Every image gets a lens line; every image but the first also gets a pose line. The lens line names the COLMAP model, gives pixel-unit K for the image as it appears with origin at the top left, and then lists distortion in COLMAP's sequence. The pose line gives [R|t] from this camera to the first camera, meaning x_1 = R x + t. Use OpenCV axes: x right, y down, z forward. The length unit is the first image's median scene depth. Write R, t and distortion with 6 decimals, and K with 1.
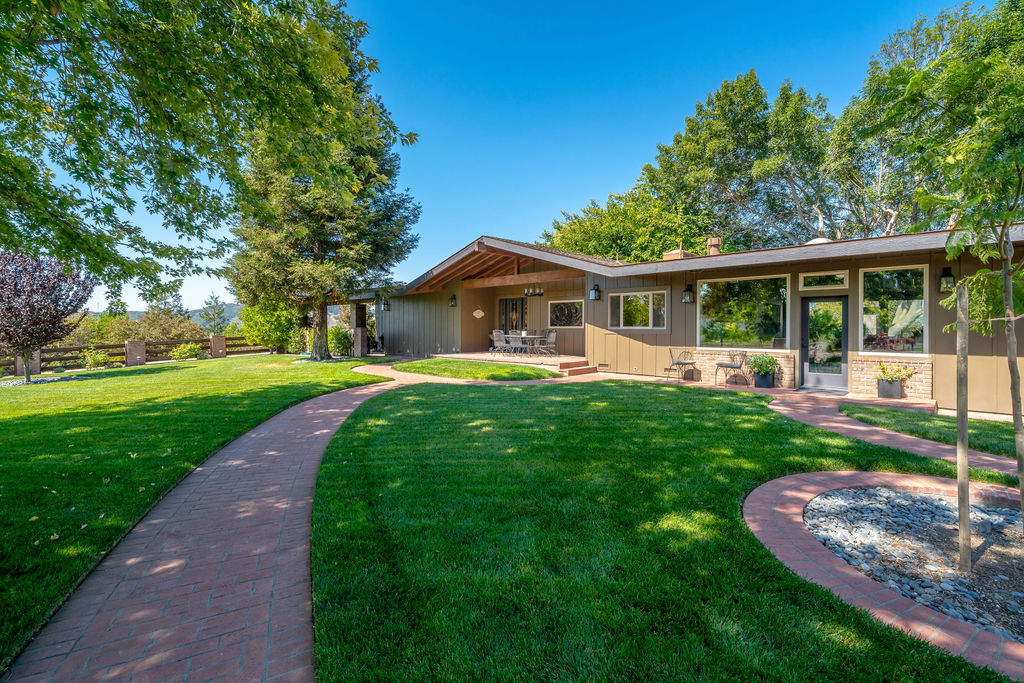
lens RADIAL K [[440.6, 0, 513.4], [0, 440.6, 333.2], [0, 0, 1]] dist [-0.000302, 0.000042]
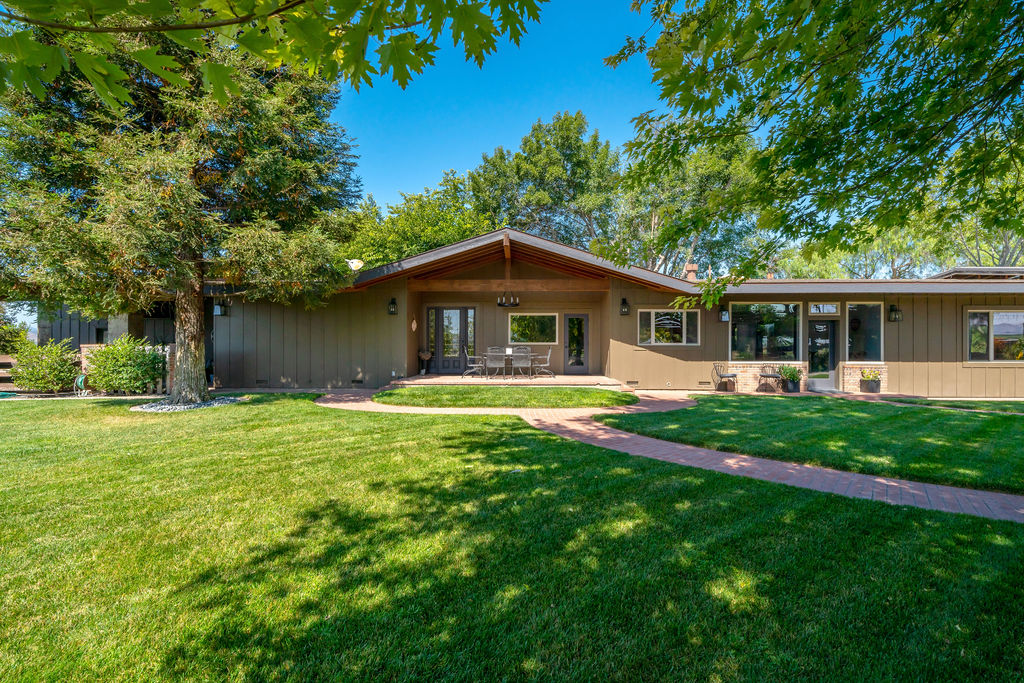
lens RADIAL K [[477.4, 0, 512.1], [0, 477.4, 344.3], [0, 0, 1]] dist [0.000270, 0.000007]
pose [[0.742557, 0.001519, 0.669781, -0.720105], [0.006914, 0.999927, -0.009933, -0.003183], [-0.669748, 0.012006, 0.742492, 0.407942]]
